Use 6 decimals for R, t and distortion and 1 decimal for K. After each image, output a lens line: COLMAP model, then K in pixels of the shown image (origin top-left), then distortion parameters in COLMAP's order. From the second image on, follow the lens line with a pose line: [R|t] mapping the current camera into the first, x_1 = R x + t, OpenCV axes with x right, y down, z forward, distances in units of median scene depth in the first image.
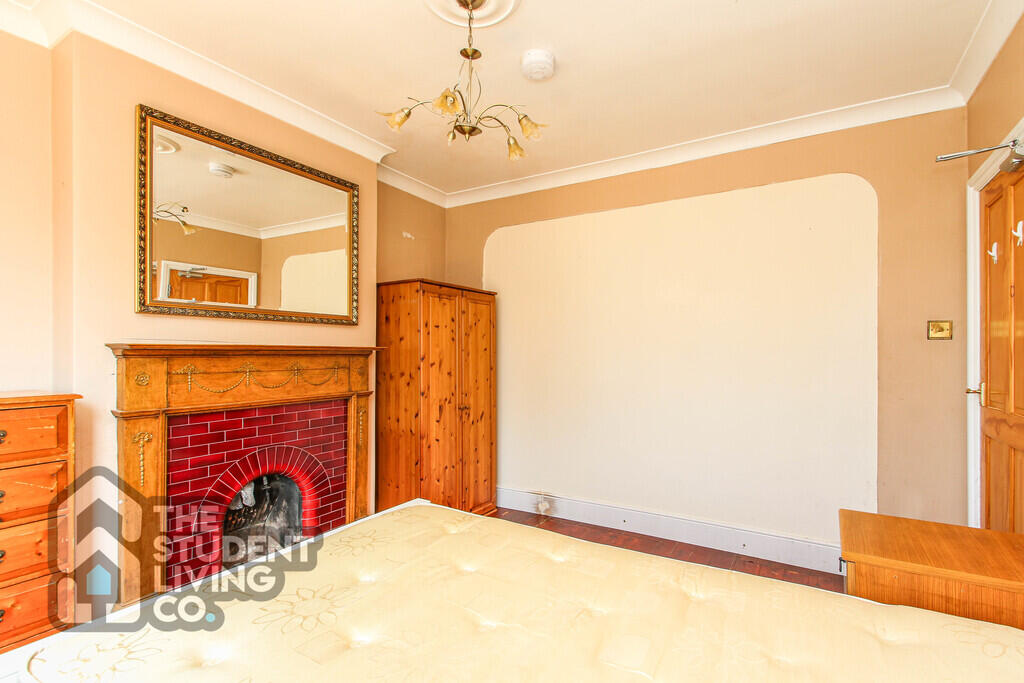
lens RADIAL K [[474.8, 0, 515.8], [0, 474.8, 346.5], [0, 0, 1]] dist [0.000373, -0.000478]
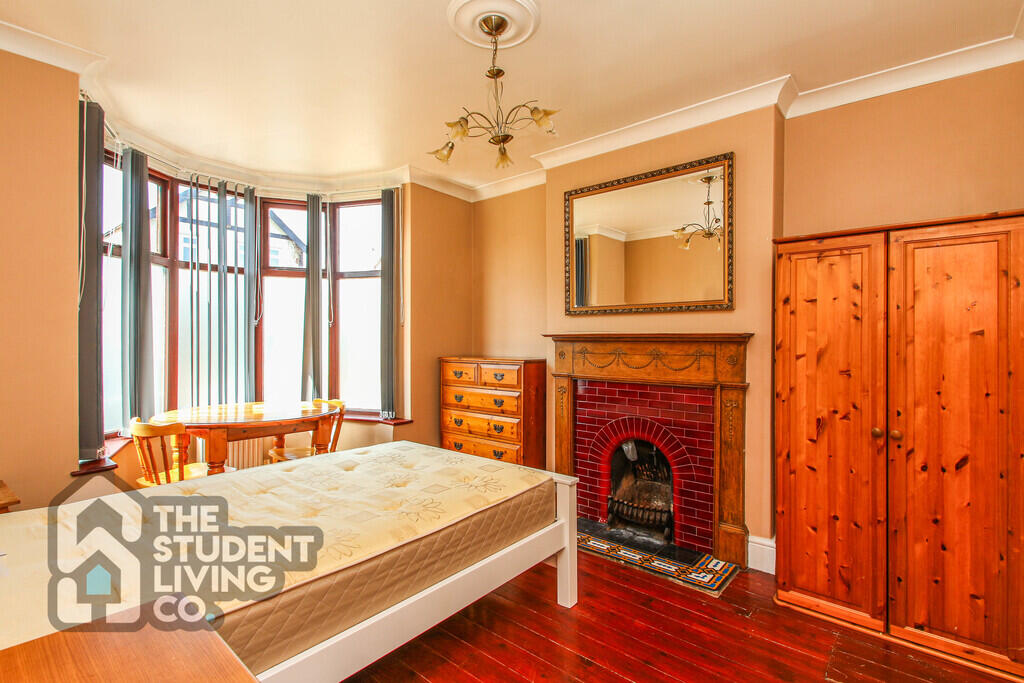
lens RADIAL K [[474.8, 0, 514.7], [0, 474.8, 340.9], [0, 0, 1]] dist [0.000373, -0.000478]
pose [[-0.156267, 0.000534, -0.987715, 0.674437], [0.008366, 0.999965, -0.000783, 0.014328], [0.987679, -0.008385, -0.156266, 0.810247]]
